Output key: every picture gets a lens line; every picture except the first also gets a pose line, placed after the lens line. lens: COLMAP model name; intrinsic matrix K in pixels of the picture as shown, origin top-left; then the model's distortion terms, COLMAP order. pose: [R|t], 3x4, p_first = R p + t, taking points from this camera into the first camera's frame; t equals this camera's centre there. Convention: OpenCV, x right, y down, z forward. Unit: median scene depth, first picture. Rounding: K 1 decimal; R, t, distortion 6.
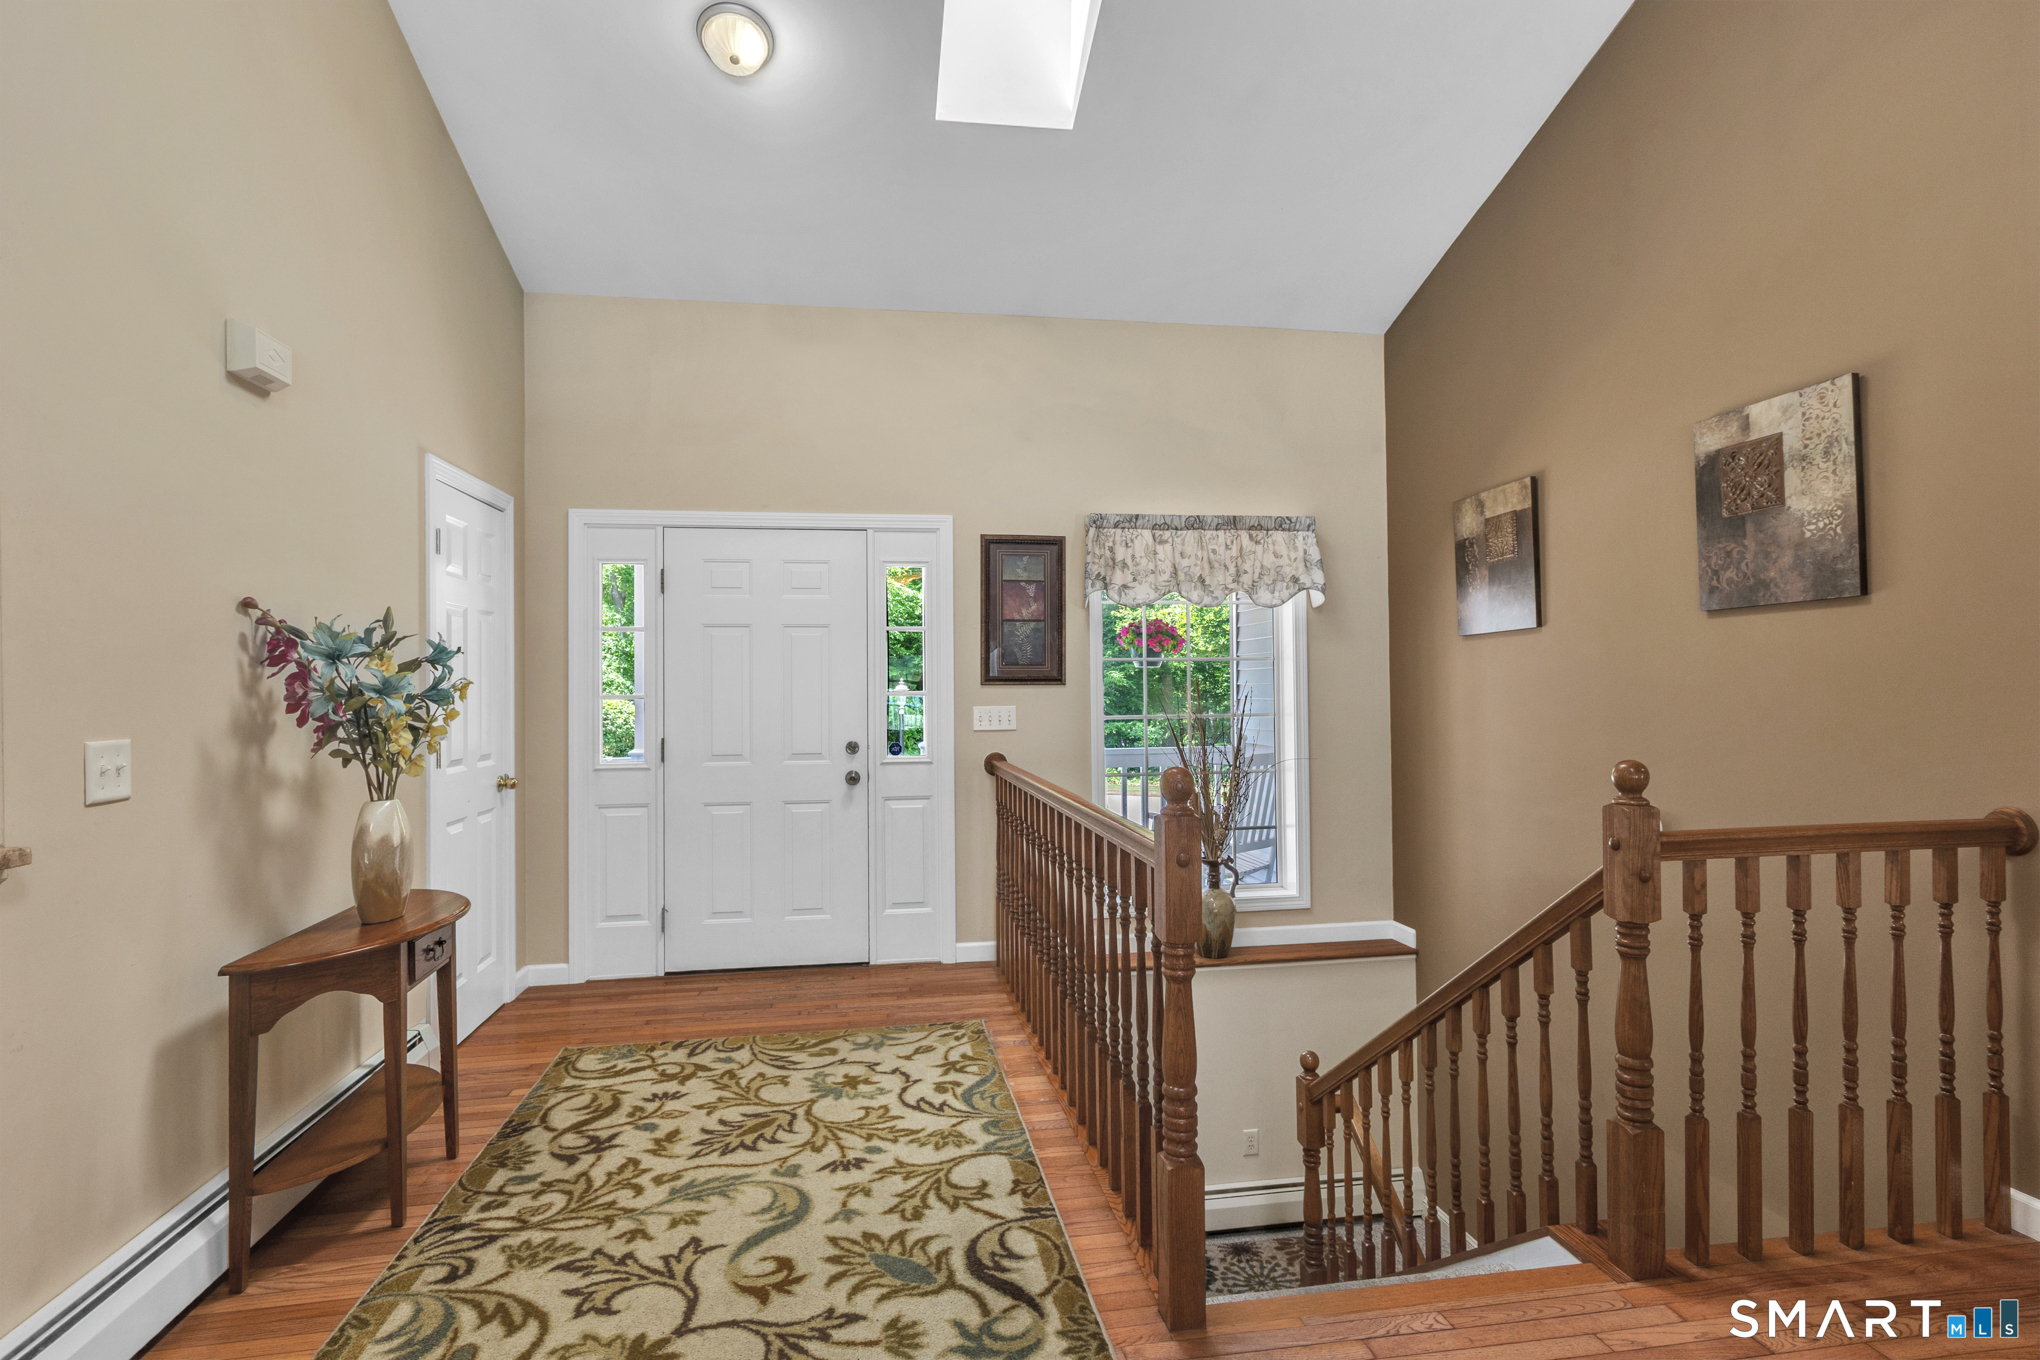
lens RADIAL K [[1010.0, 0, 1023.3], [0, 1010.0, 678.8], [0, 0, 1]] dist [0.000913, -0.000065]
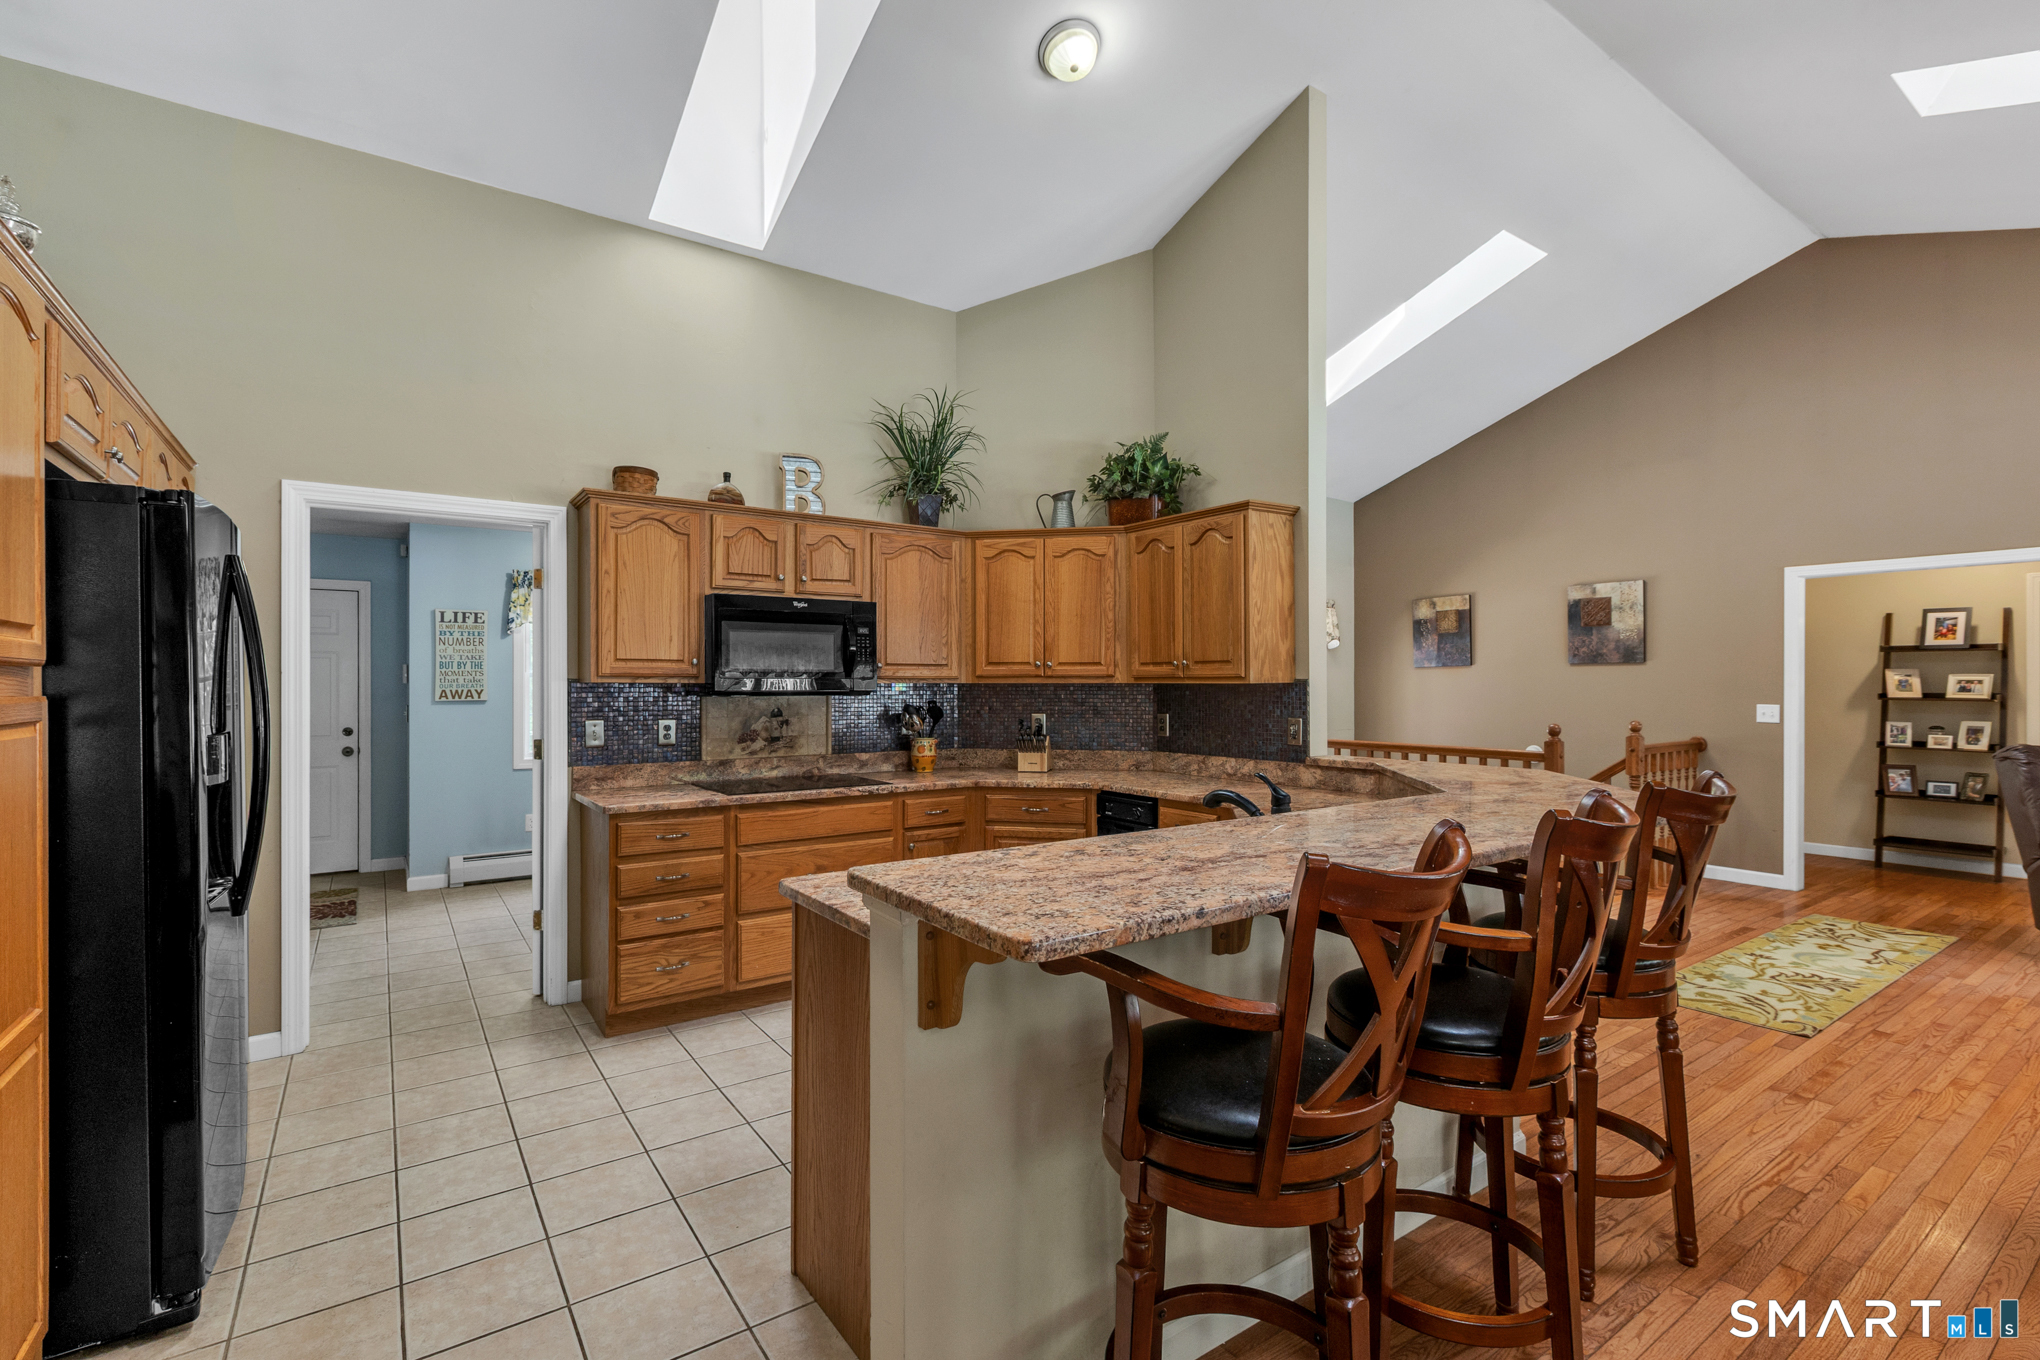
lens RADIAL K [[920.0, 0, 1019.0], [0, 920.0, 675.7], [0, 0, 1]] dist [0.000238, 0.000232]
pose [[0.900402, 0.013419, 0.434853, -1.354412], [-0.013468, 0.999905, -0.002969, -0.011290], [-0.434851, -0.003183, 0.900497, -0.385573]]
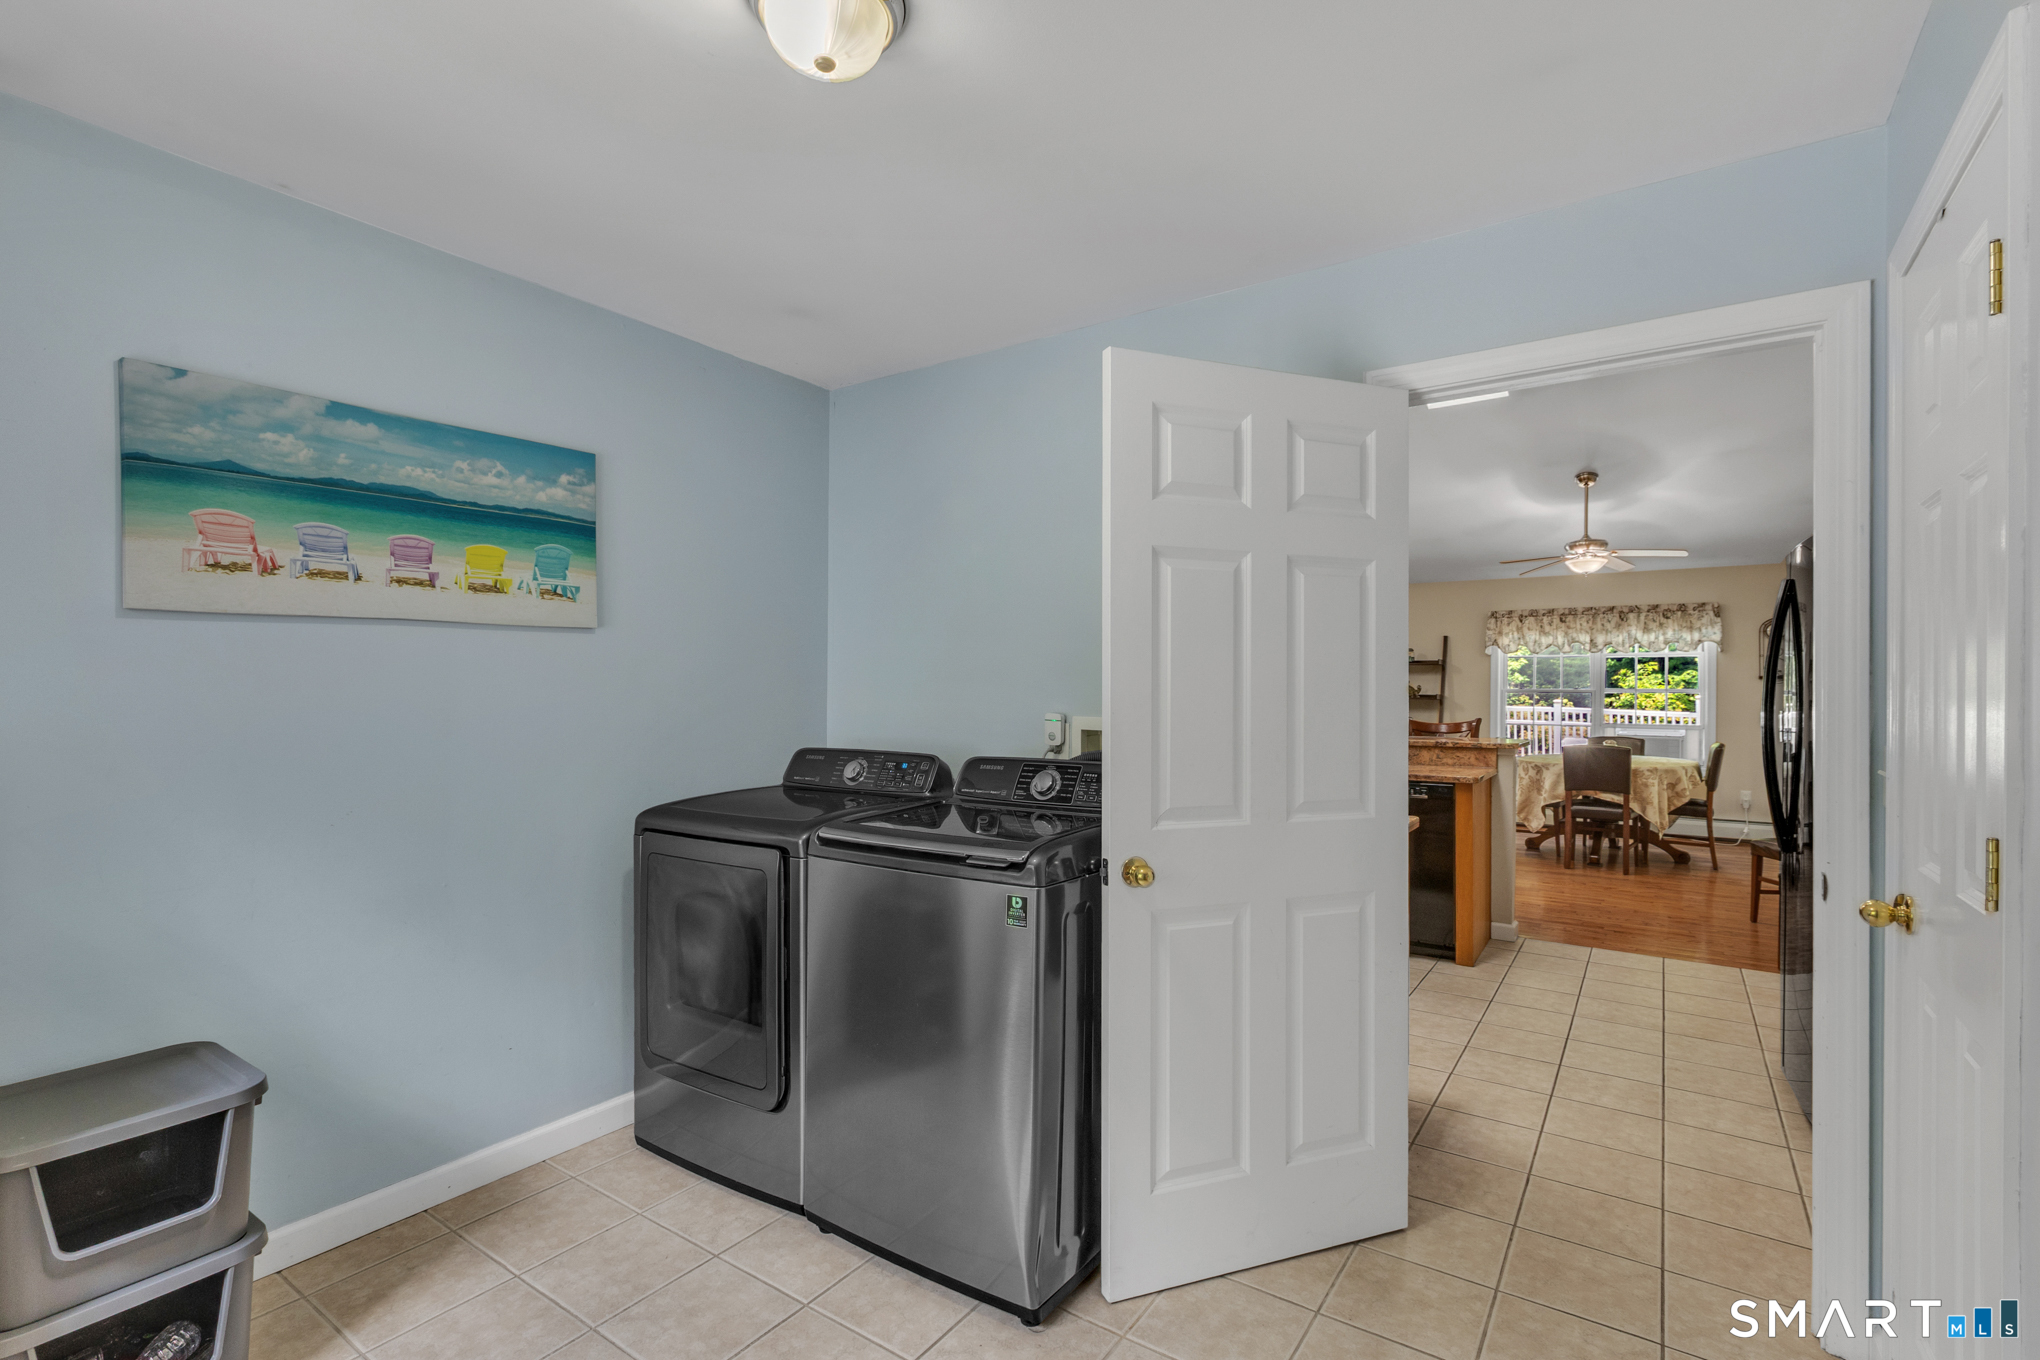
lens RADIAL K [[930.2, 0, 1020.7], [0, 930.2, 685.0], [0, 0, 1]] dist [0.000310, -0.000067]
pose [[-0.720767, 0.012405, 0.693066, -1.652125], [-0.000456, 0.999831, -0.018370, 0.023036], [-0.693177, -0.013556, -0.720640, 1.540879]]
